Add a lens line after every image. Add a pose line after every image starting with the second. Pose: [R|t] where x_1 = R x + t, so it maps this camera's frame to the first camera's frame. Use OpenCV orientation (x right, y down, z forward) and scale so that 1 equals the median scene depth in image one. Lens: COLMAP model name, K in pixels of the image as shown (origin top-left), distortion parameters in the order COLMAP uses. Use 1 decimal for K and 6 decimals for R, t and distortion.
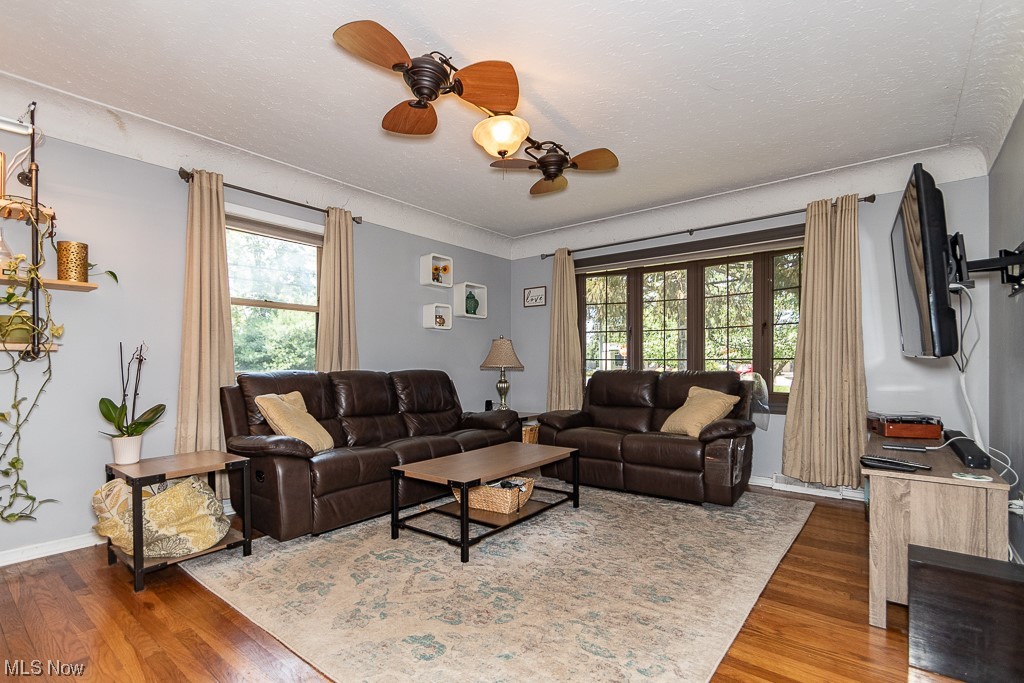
lens RADIAL K [[479.1, 0, 510.9], [0, 479.1, 361.4], [0, 0, 1]] dist [0.003531, 0.000243]
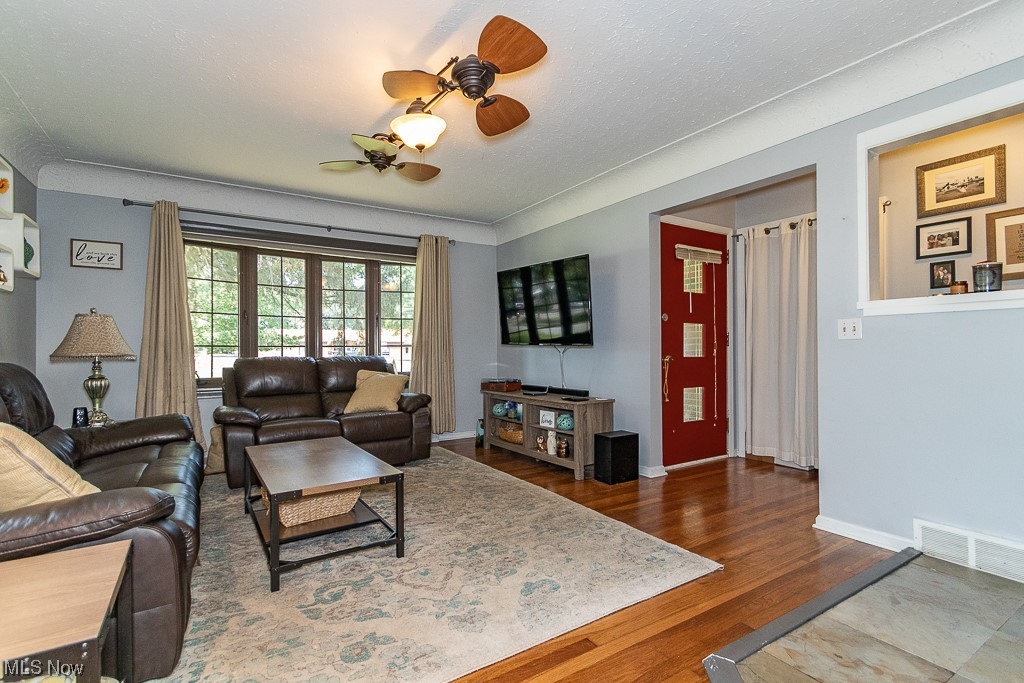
lens RADIAL K [[480.8, 0, 508.8], [0, 480.8, 343.0], [0, 0, 1]] dist [-0.001377, -0.001205]
pose [[0.316485, 0.011569, 0.948527, -0.820943], [0.000796, 0.999922, -0.012461, 0.004315], [-0.948597, 0.004699, 0.316451, 0.428100]]
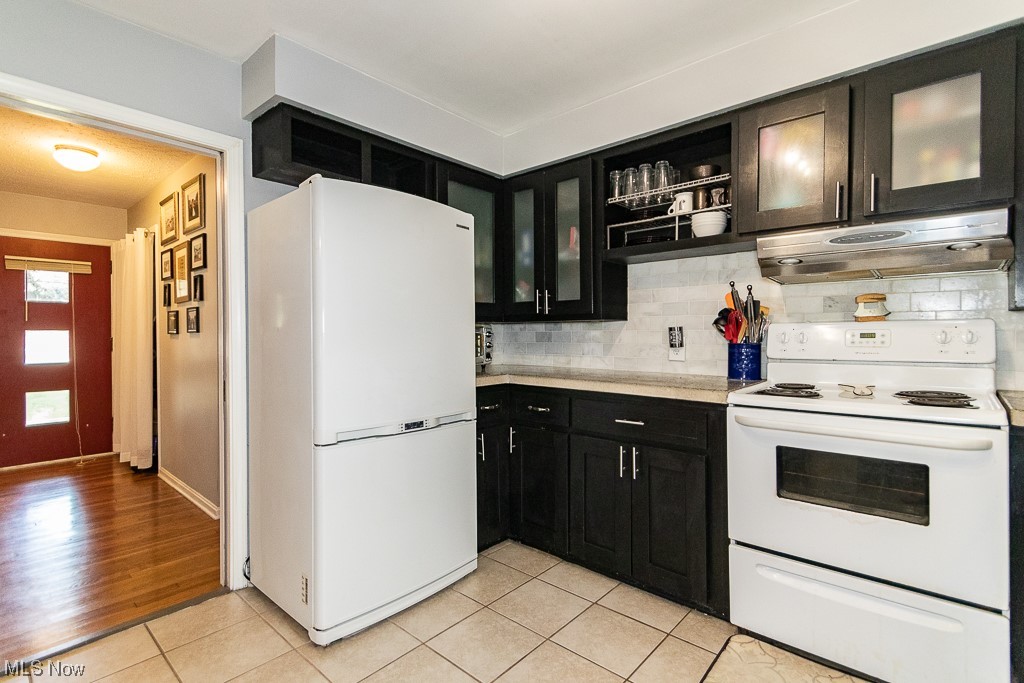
lens RADIAL K [[480.8, 0, 508.8], [0, 480.8, 343.0], [0, 0, 1]] dist [-0.001377, -0.001205]
pose [[0.041049, -0.012935, 0.999073, -0.709516], [0.001399, 0.999916, 0.012889, -0.060378], [-0.999156, 0.000868, 0.041063, -1.422276]]
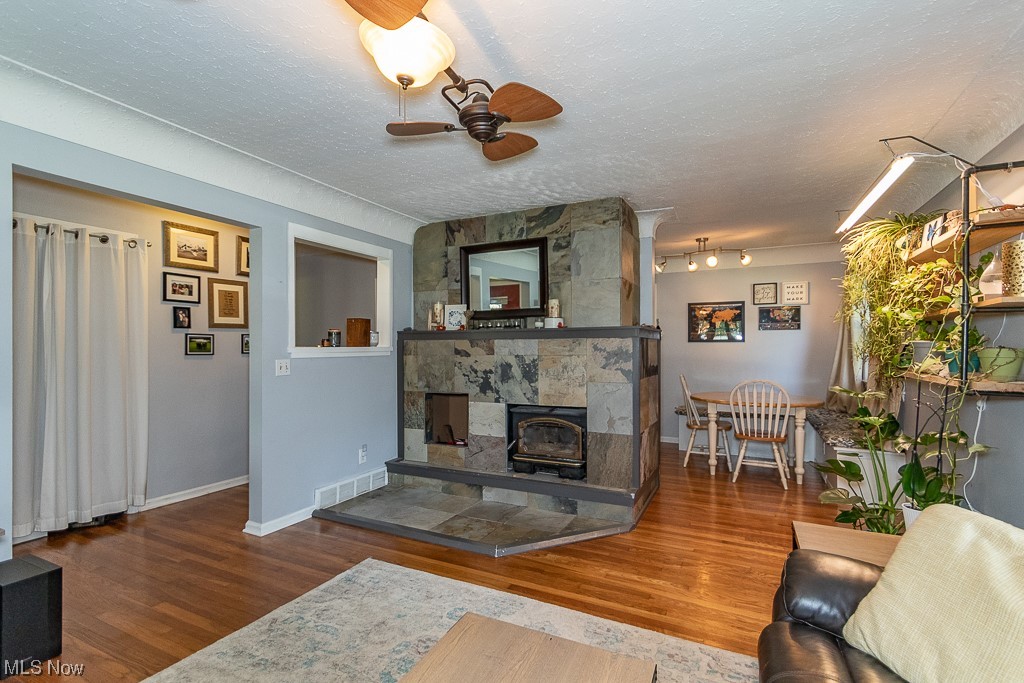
lens RADIAL K [[475.9, 0, 509.4], [0, 475.9, 345.4], [0, 0, 1]] dist [0.000565, 0.000306]
pose [[-0.974379, 0.002849, -0.224892, -0.006783], [0.004016, 0.999981, -0.004730, -0.082215], [0.224875, -0.005512, -0.974372, 1.407052]]
